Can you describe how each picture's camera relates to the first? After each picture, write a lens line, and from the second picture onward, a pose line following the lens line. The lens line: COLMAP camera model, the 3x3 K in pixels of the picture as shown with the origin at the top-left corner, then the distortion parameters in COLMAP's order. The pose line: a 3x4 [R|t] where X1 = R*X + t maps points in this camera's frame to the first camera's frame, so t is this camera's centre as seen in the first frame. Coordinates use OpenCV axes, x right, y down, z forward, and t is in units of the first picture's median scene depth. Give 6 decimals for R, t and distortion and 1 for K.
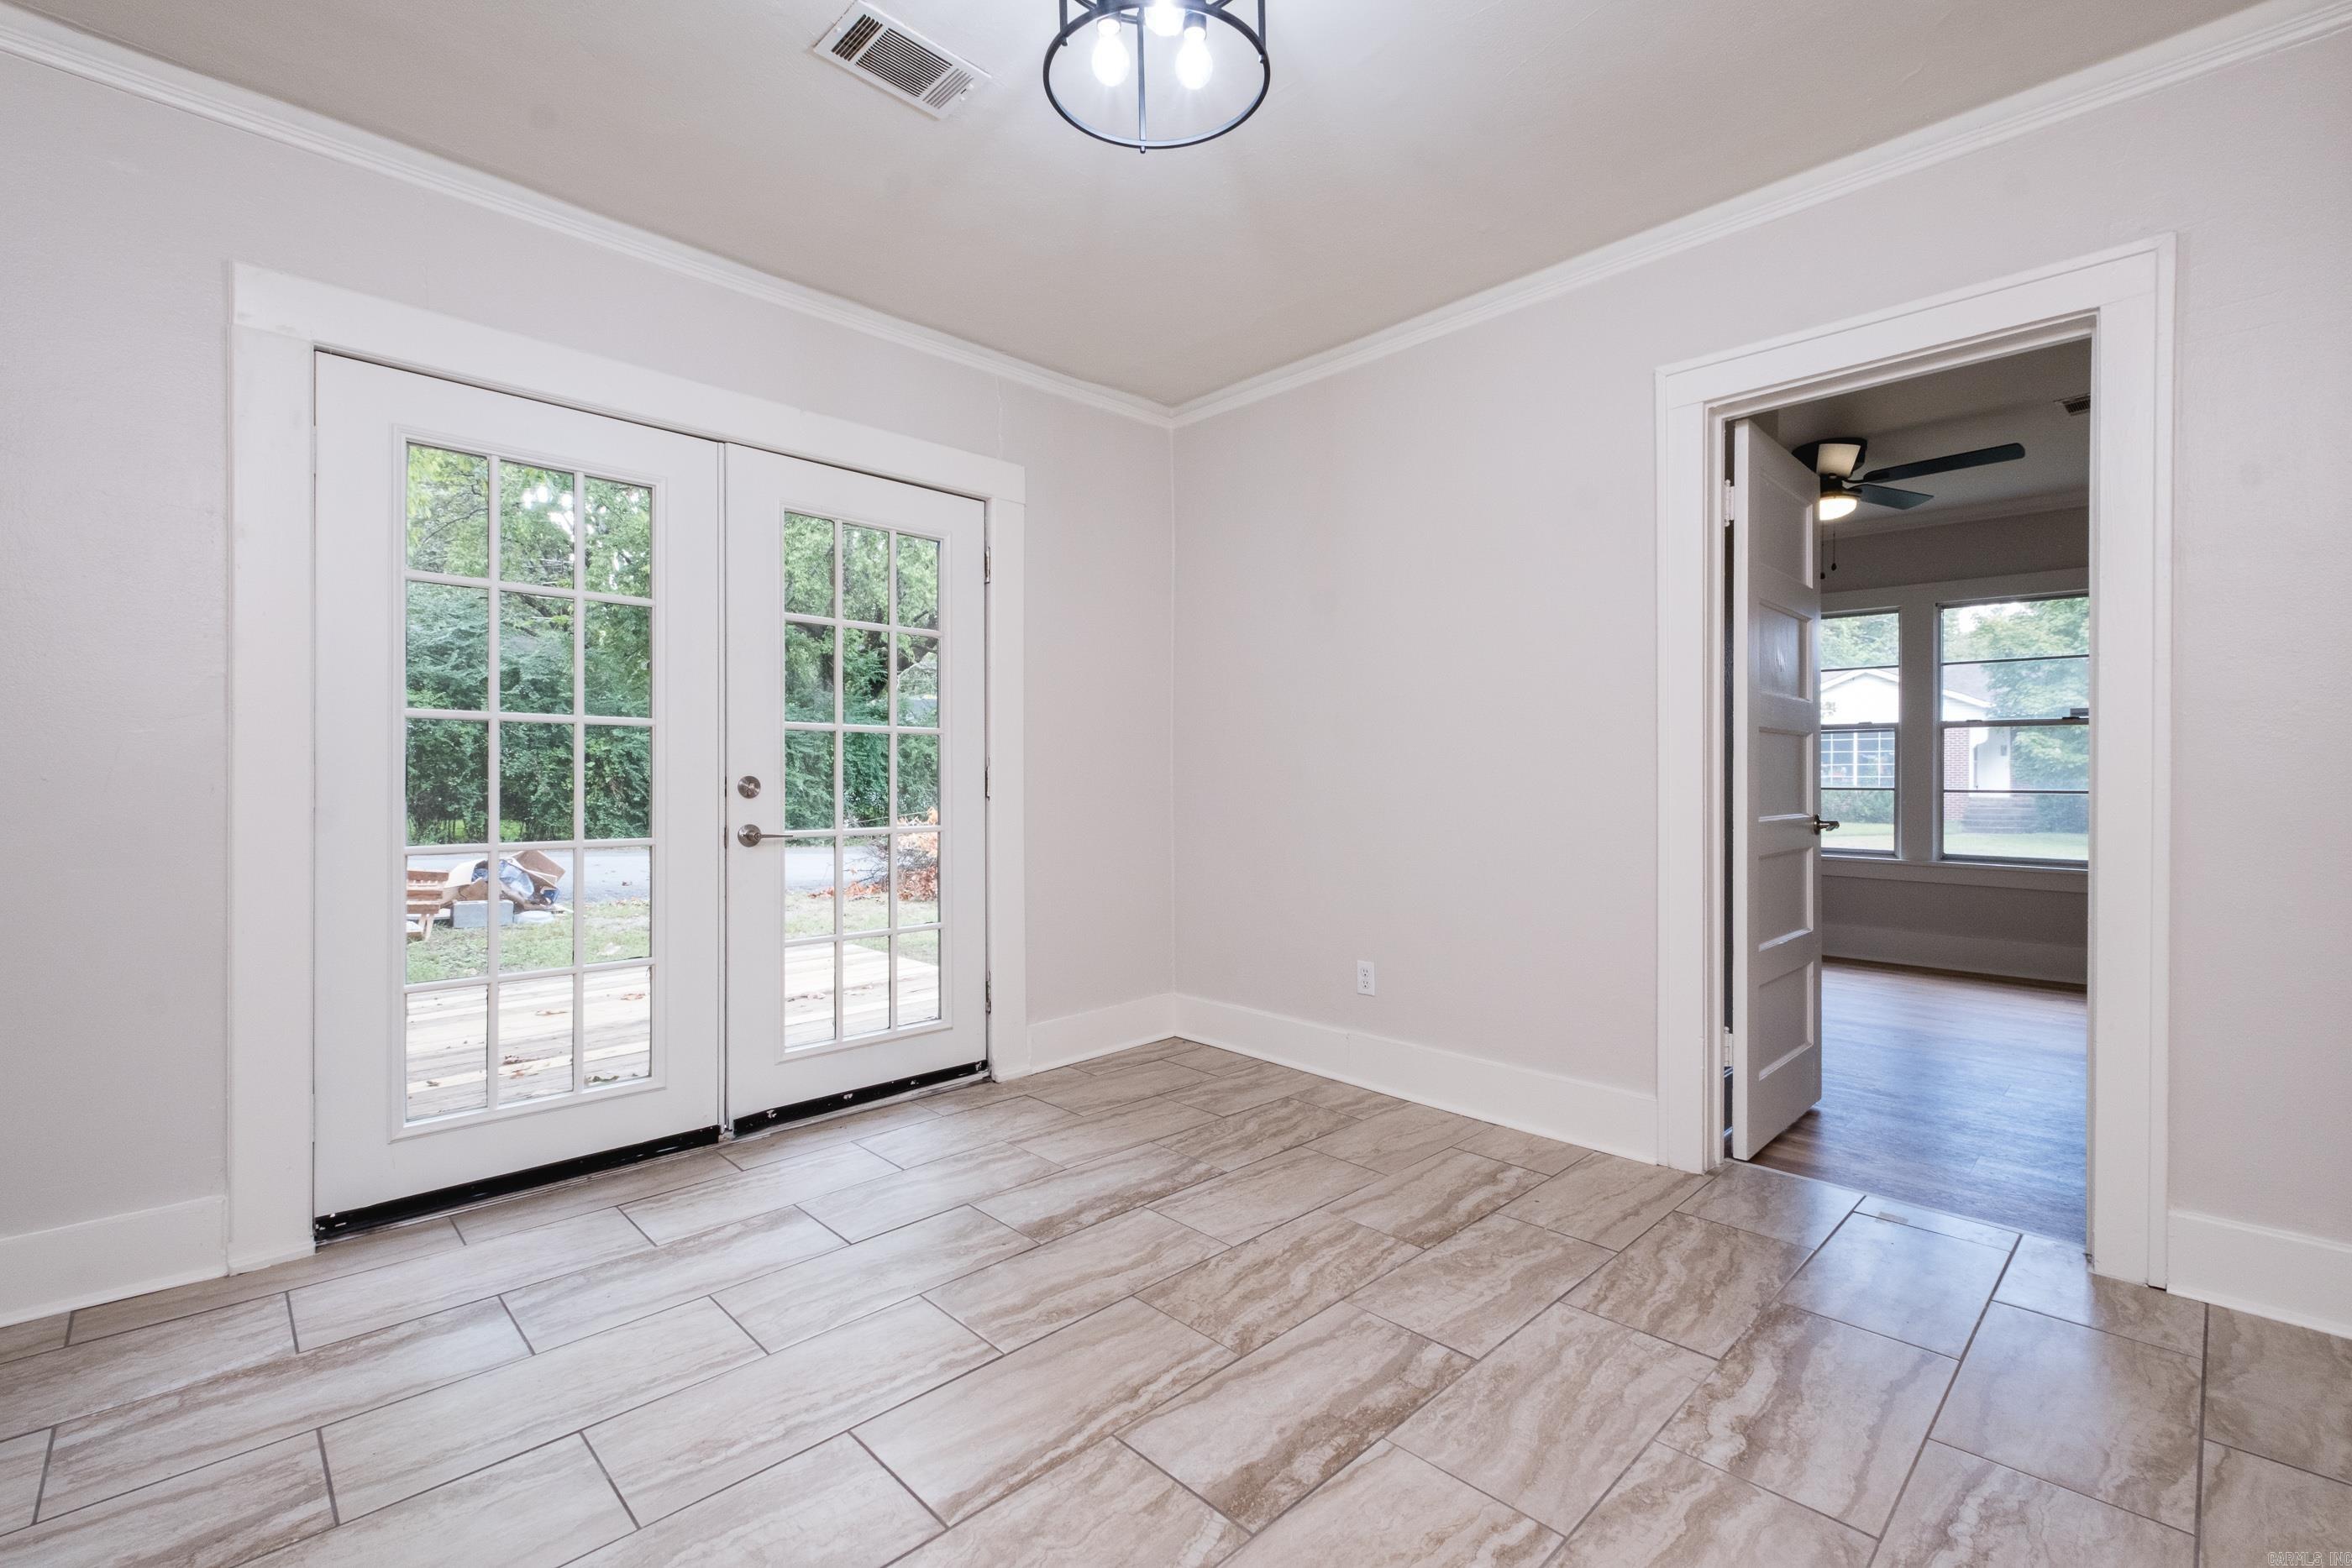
lens RADIAL K [[1027.3, 0, 1187.7], [0, 1027.3, 755.0], [0, 0, 1]] dist [0.012301, -0.008639]
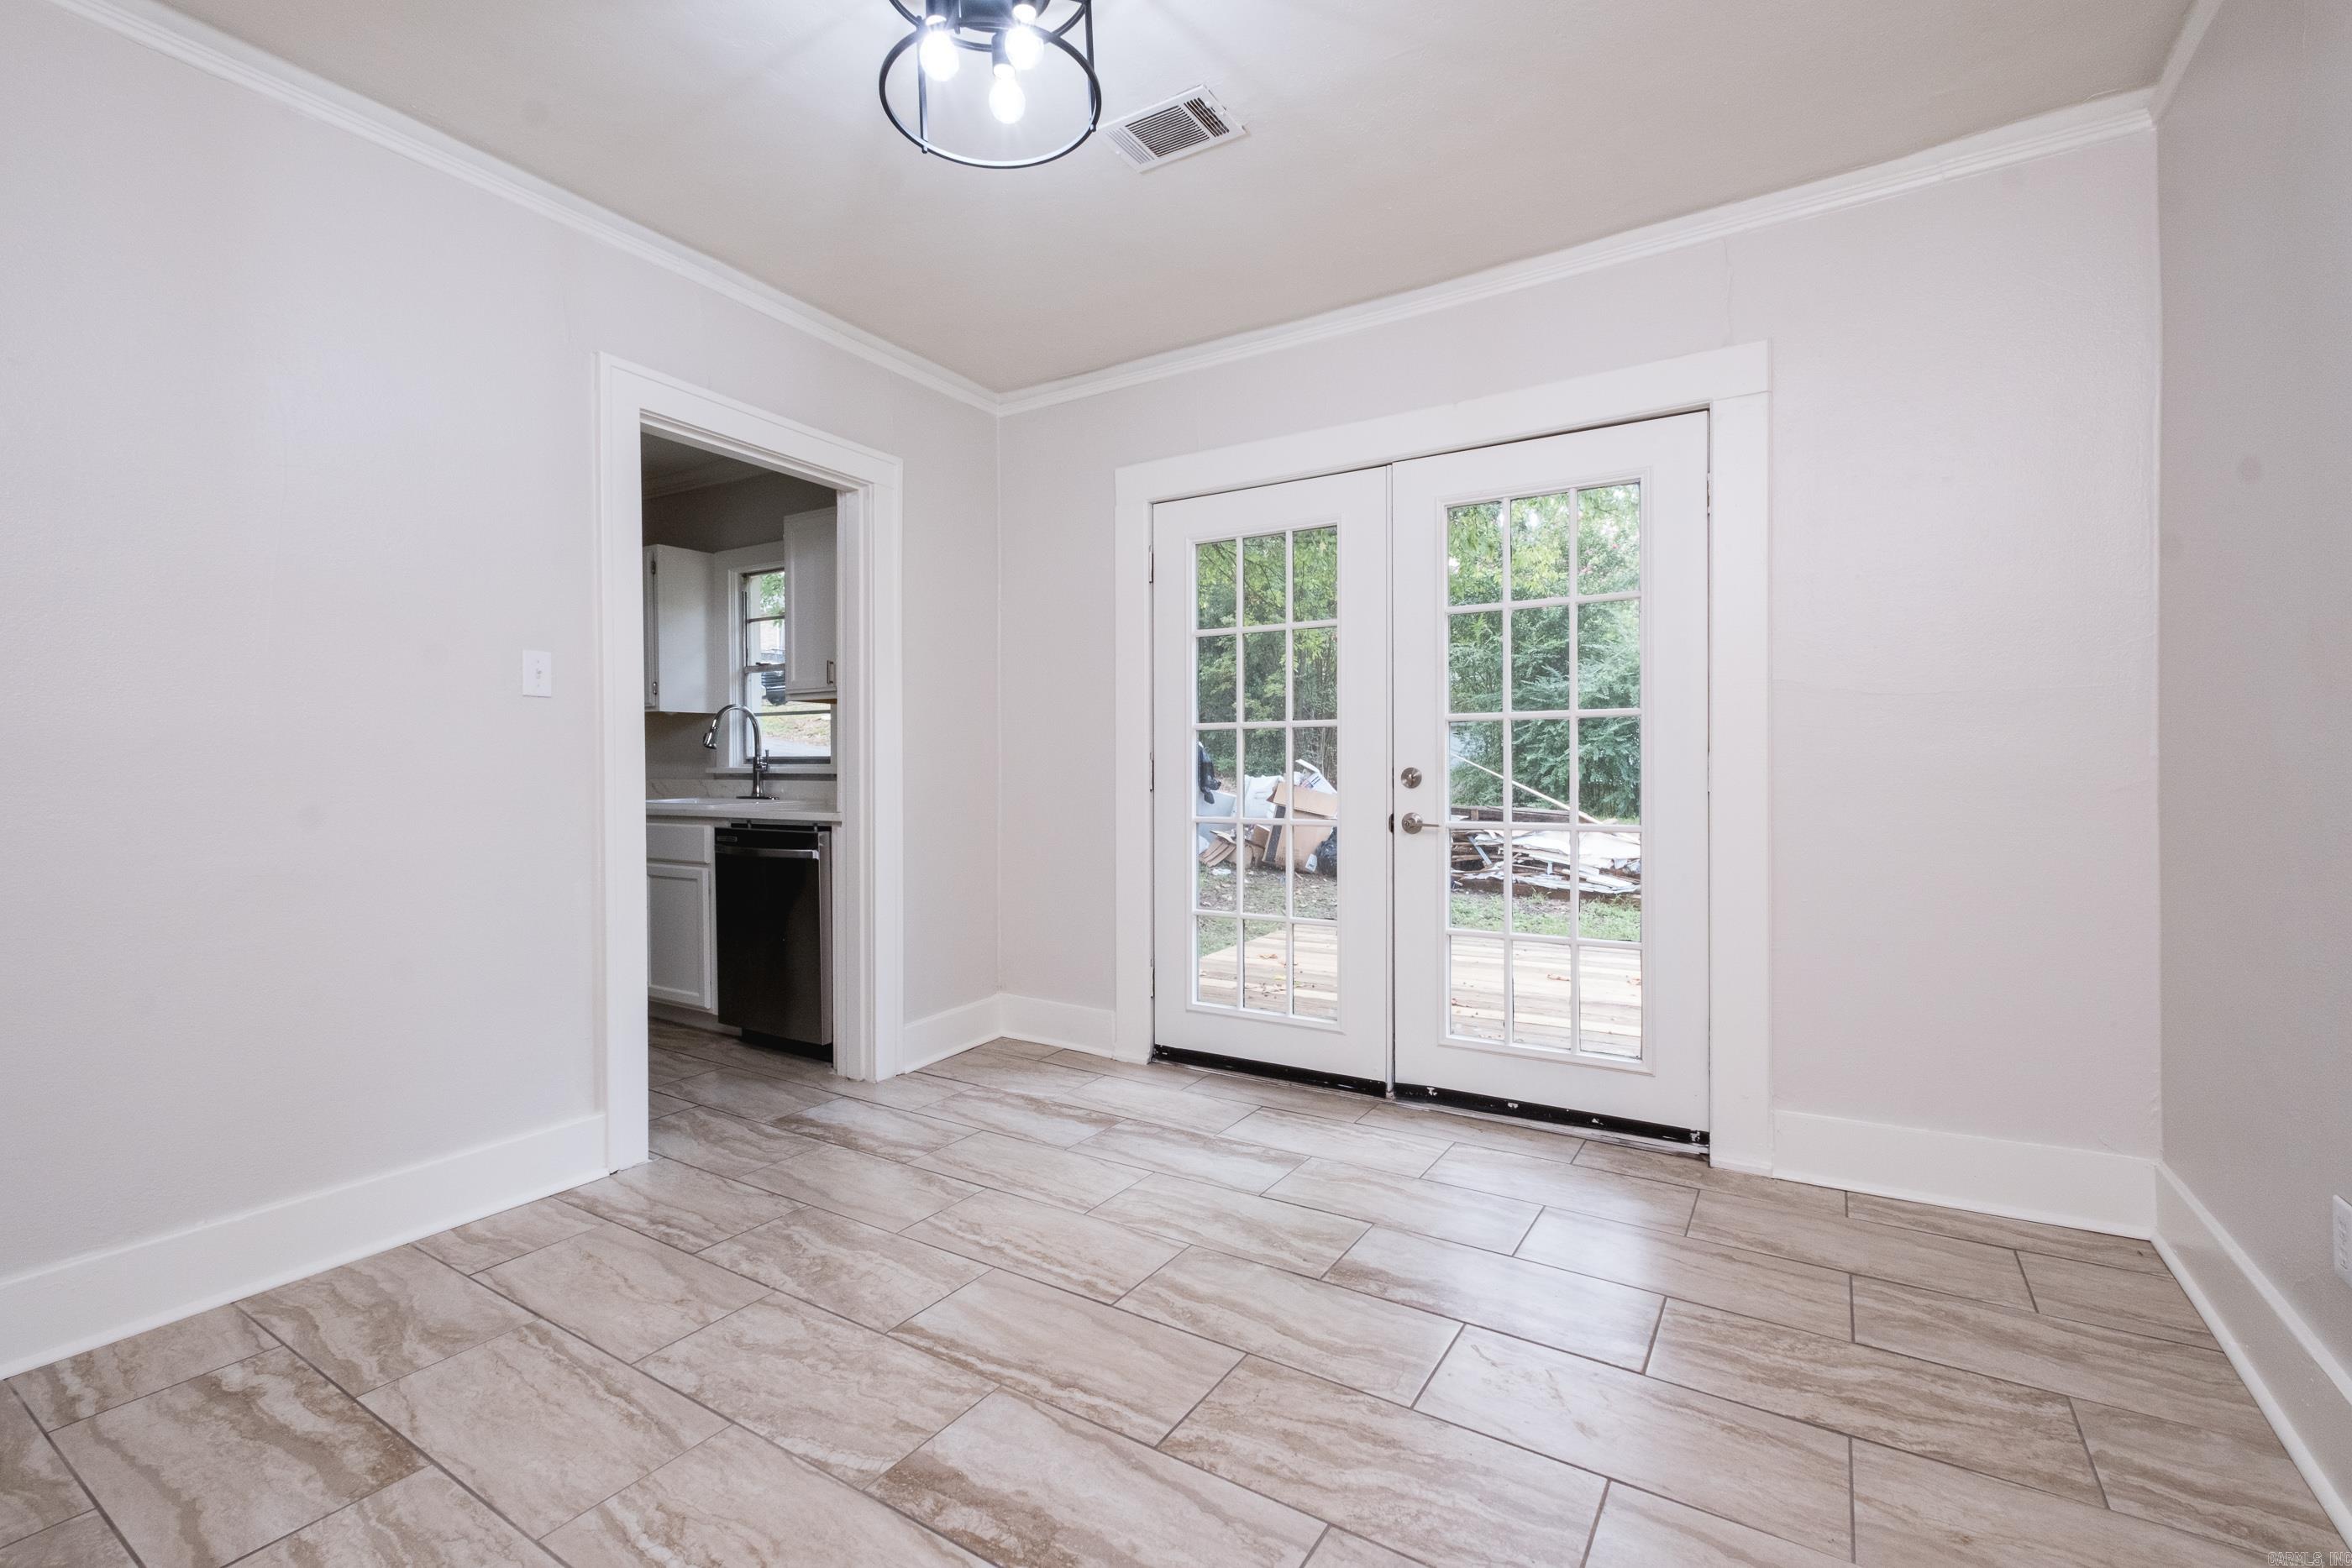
lens RADIAL K [[1021.1, 0, 1176.4], [0, 1021.1, 821.4], [0, 0, 1]] dist [-0.001704, -0.000184]
pose [[0.227306, 0.050886, -0.972493, 0.590814], [0.025839, 0.997967, 0.058258, 0.007077], [0.973481, -0.038371, 0.225529, 0.579111]]
